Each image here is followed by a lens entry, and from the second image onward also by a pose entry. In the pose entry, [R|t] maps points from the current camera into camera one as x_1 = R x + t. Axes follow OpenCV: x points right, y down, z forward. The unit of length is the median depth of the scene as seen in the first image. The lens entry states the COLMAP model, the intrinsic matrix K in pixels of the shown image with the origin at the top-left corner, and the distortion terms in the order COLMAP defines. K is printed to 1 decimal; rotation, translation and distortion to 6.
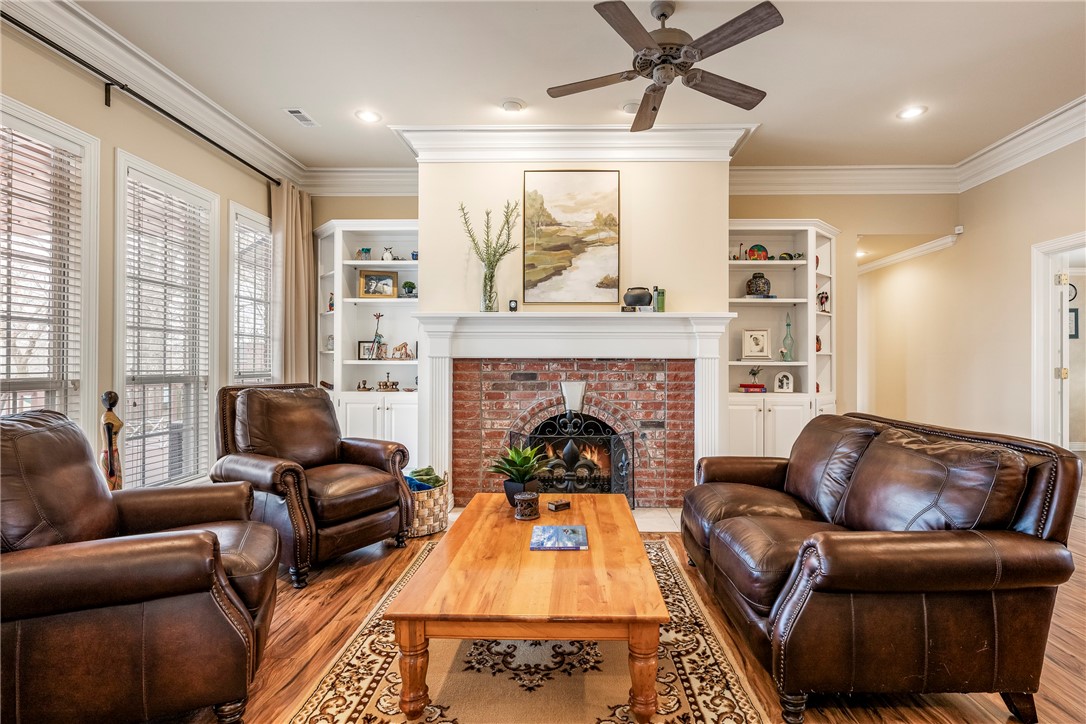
lens RADIAL K [[509.7, 0, 571.7], [0, 509.7, 358.5], [0, 0, 1]] dist [-0.000621, -0.000233]
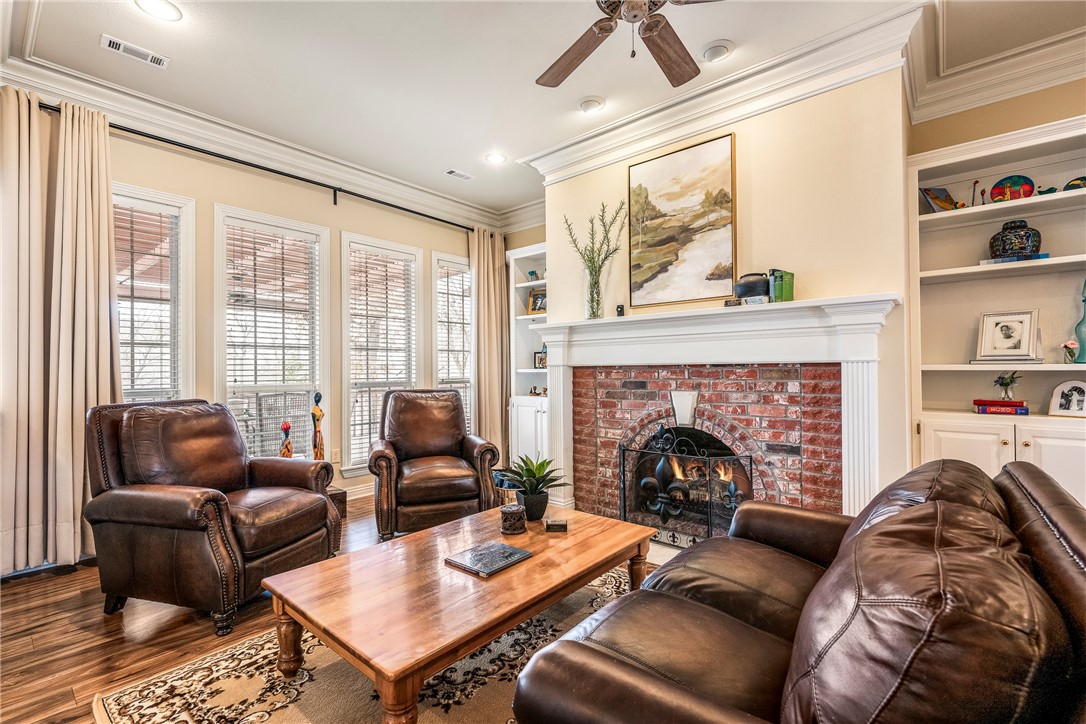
lens RADIAL K [[479.7, 0, 539.2], [0, 479.7, 364.6], [0, 0, 1]] dist [-0.000428, -0.000069]
pose [[0.766496, -0.016151, -0.642047, 0.343272], [0.016782, 0.999846, -0.005116, -0.000191], [0.642030, -0.006854, 0.766649, 0.210482]]
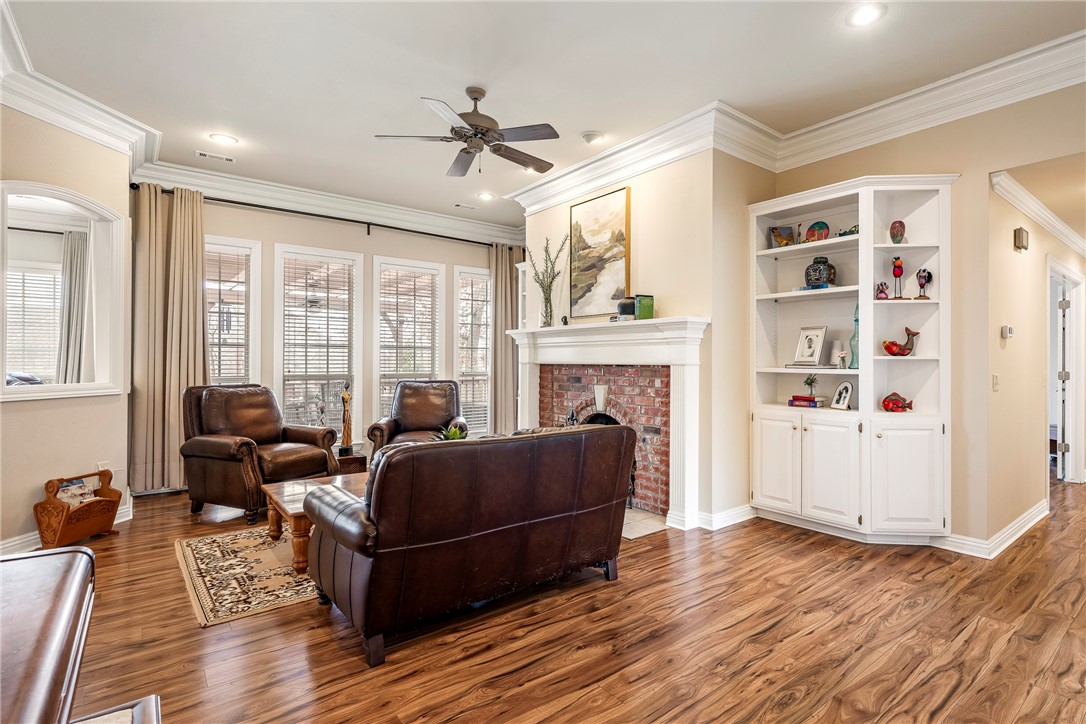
lens RADIAL K [[537.7, 0, 602.0], [0, 537.7, 359.1], [0, 0, 1]] dist [-0.002509, -0.000198]
pose [[0.664350, -0.003224, -0.747415, 0.892077], [0.005269, 0.999986, 0.000369, -0.012397], [0.747403, -0.004183, 0.664357, 0.217743]]
